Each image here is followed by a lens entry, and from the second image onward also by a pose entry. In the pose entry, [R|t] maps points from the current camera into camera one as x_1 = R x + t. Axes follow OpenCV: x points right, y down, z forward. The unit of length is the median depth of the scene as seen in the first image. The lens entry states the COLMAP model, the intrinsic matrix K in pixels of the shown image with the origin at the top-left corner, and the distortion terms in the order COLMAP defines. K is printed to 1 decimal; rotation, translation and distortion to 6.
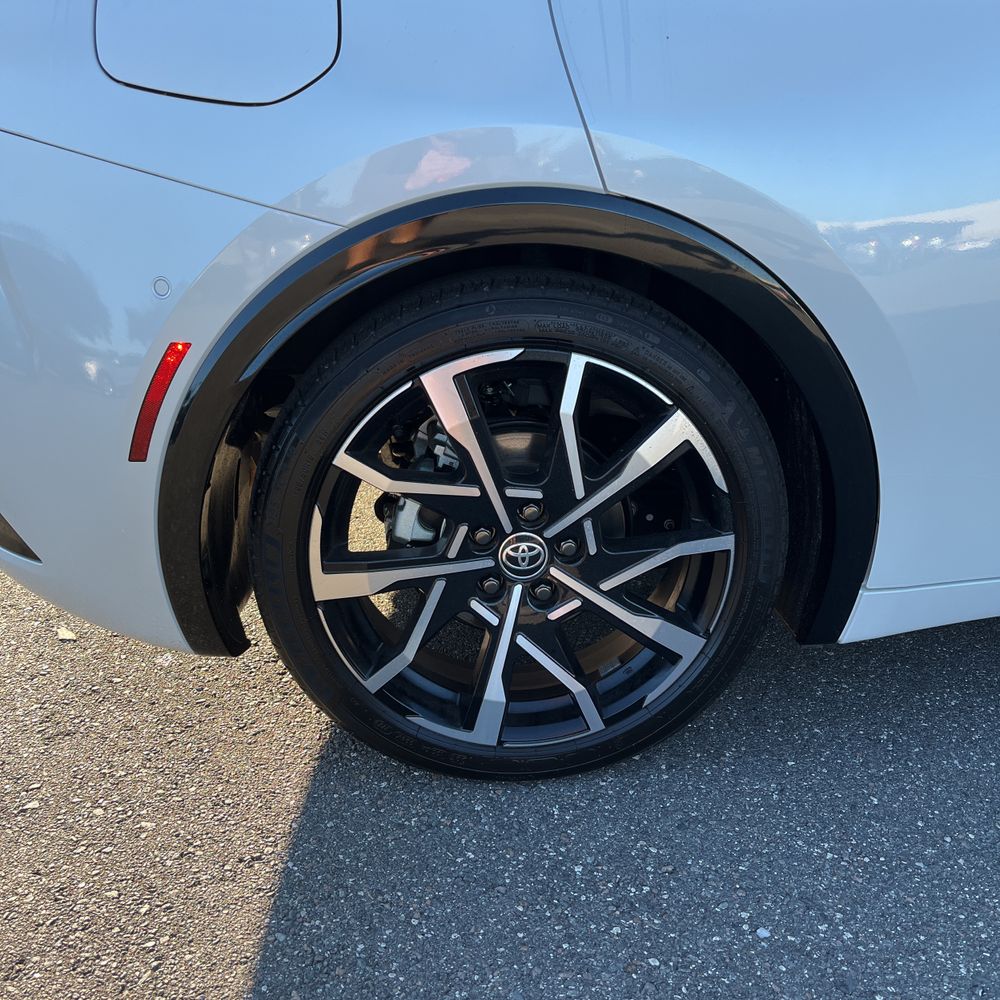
lens RADIAL K [[1004.9, 0, 512.0], [0, 1004.9, 500.0], [0, 0, 1]] dist [0.059447, -0.015544]
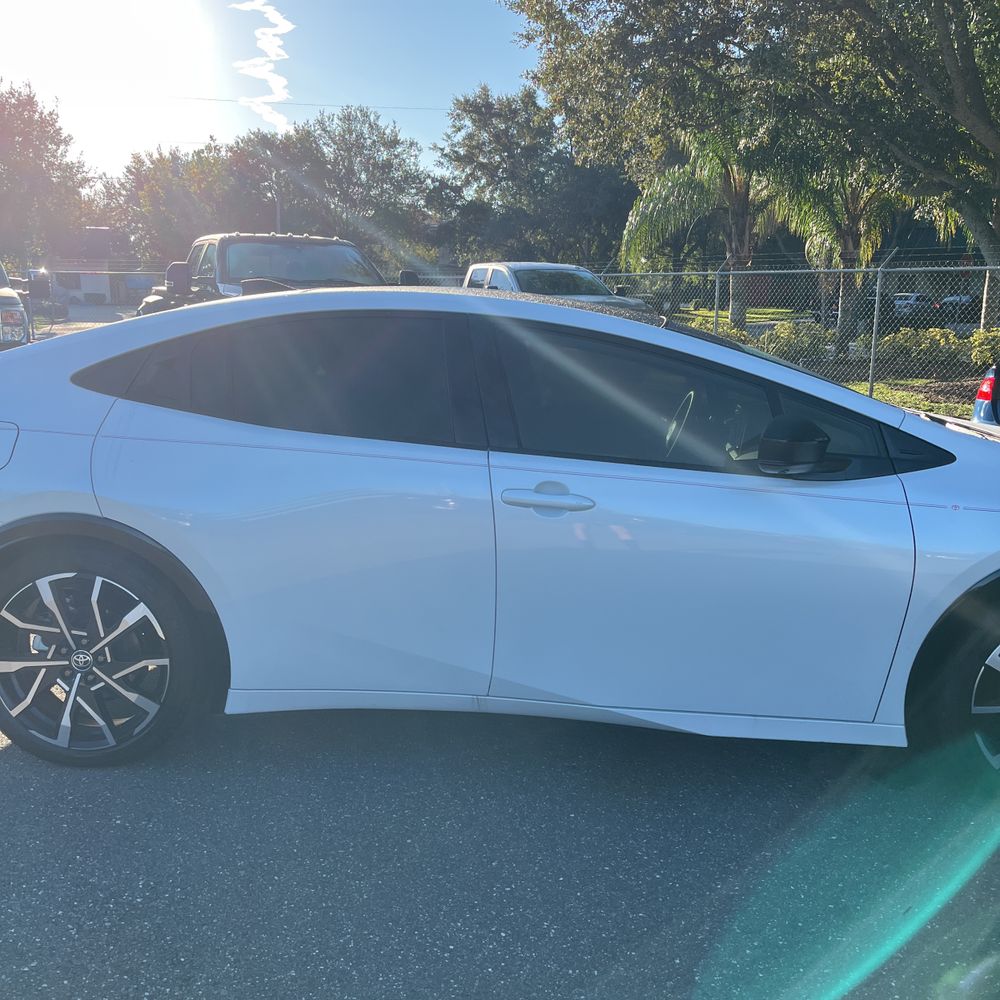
lens RADIAL K [[1015.2, 0, 501.2], [0, 1015.2, 490.2], [0, 0, 1]] dist [0.020170, 0.005225]
pose [[0.991890, 0.063872, -0.109880, 1.213409], [-0.081618, 0.982833, -0.165462, -0.020596], [0.097426, 0.173088, 0.980076, -1.279418]]
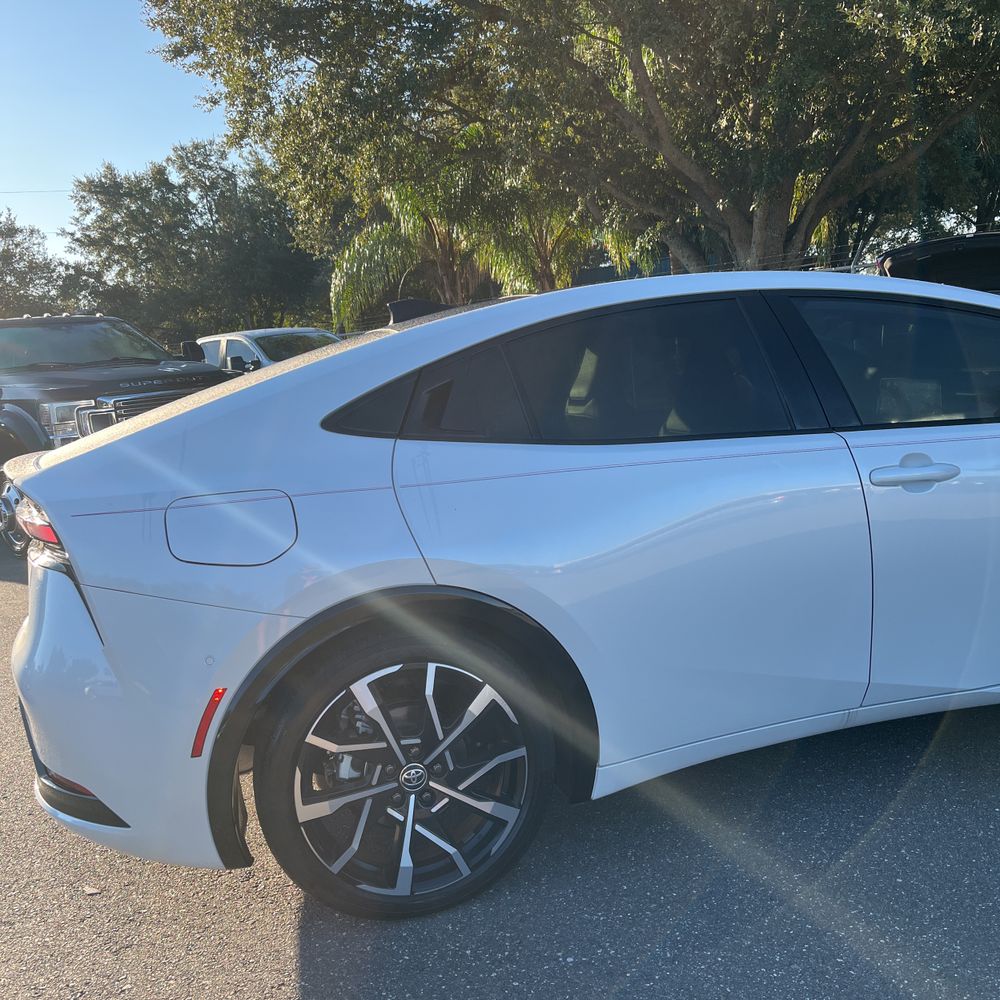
lens RADIAL K [[1017.4, 0, 509.1], [0, 1017.4, 505.5], [0, 0, 1]] dist [0.034497, -0.017364]
pose [[0.973074, -0.105679, 0.204838, -0.145511], [0.147950, 0.967830, -0.203511, -0.017807], [-0.176742, 0.228337, 0.957405, -0.884915]]
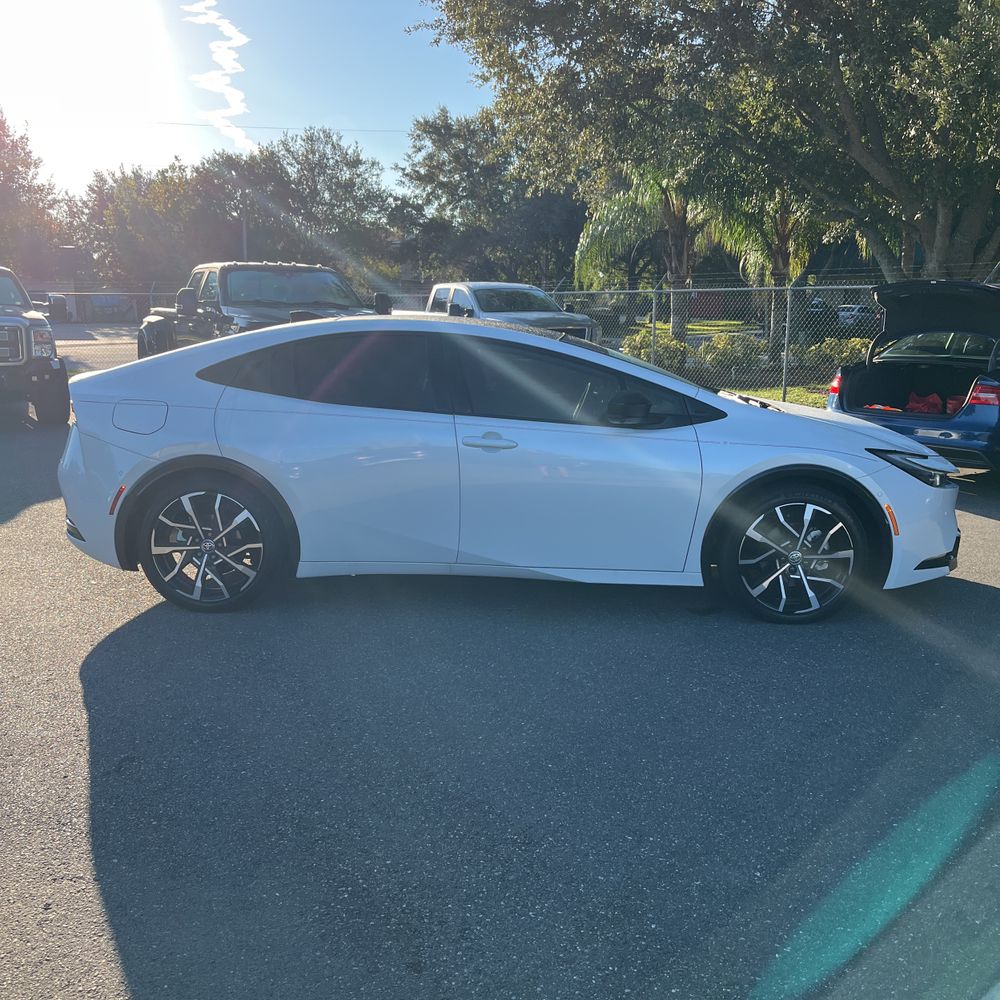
lens RADIAL K [[1001.5, 0, 500.2], [0, 1001.5, 500.4], [0, 0, 1]] dist [0.029171, -0.022794]
pose [[0.995919, 0.048689, -0.075988, 1.405074], [-0.061001, 0.983693, -0.169197, 0.463767], [0.066511, 0.173142, 0.982649, -2.705394]]
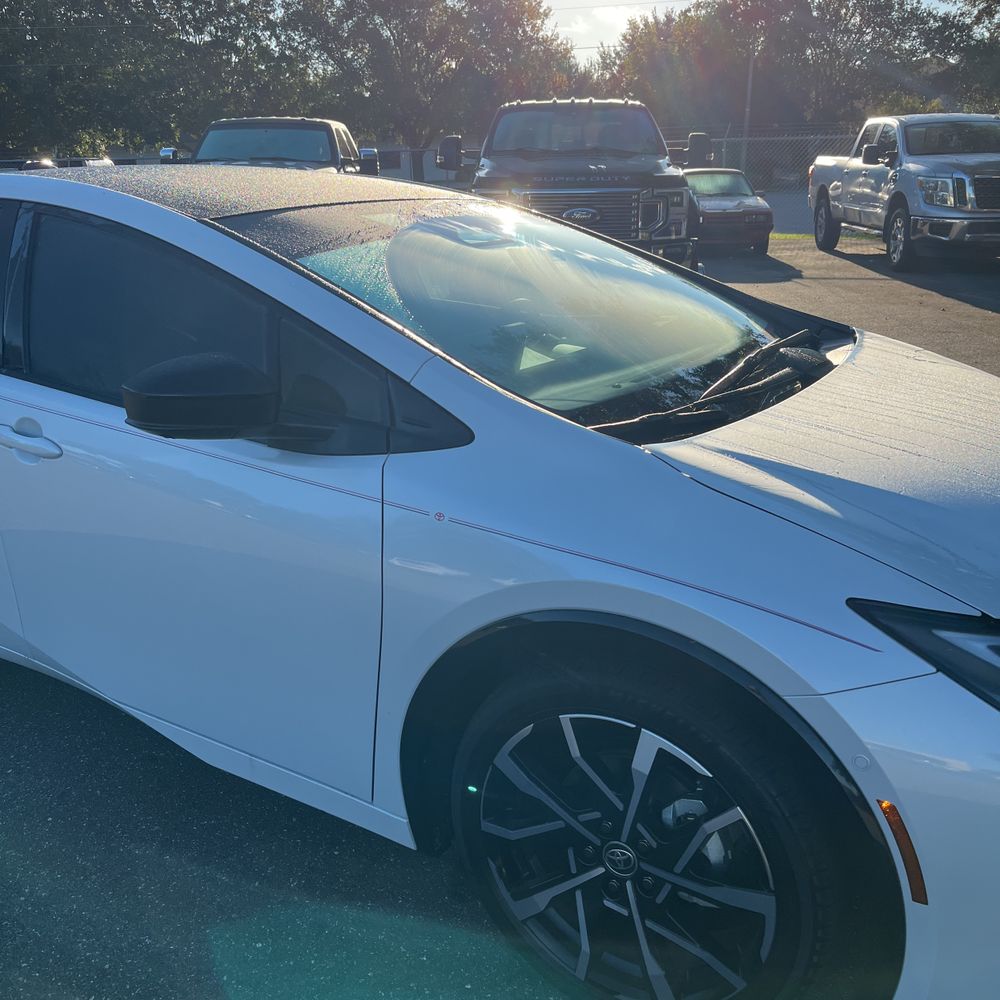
lens RADIAL K [[1008.1, 0, 500.0], [0, 1008.1, 500.0], [0, 0, 1]] dist [0.042896, -0.059866]
pose [[0.835784, 0.185013, -0.516948, 2.706178], [-0.198416, 0.979664, 0.029823, -0.504092], [0.511953, 0.077645, 0.855497, -0.162409]]
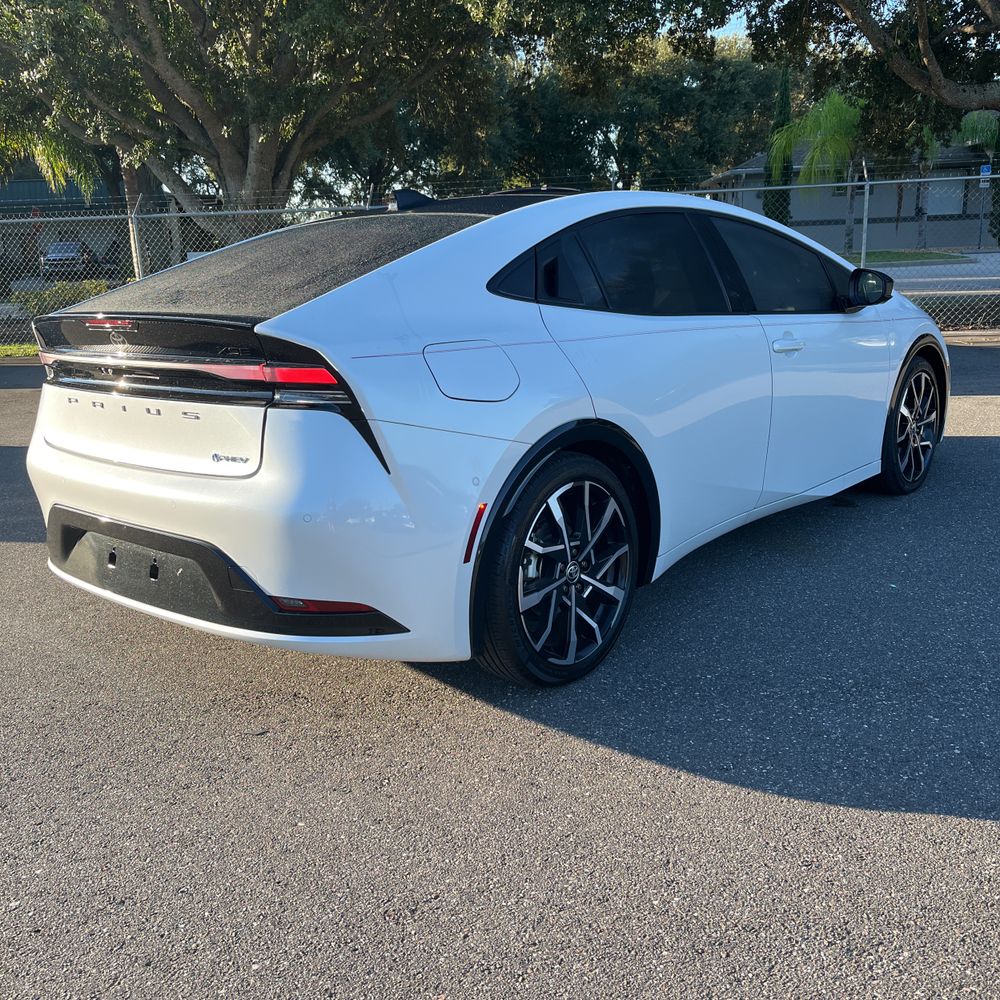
lens RADIAL K [[1004.9, 0, 512.0], [0, 1004.9, 500.0], [0, 0, 1]] dist [0.059447, -0.015544]
pose [[0.697634, -0.177662, 0.694077, -1.659159], [0.273227, 0.961527, -0.028507, -0.075226], [-0.662310, 0.209528, 0.719336, -0.587735]]
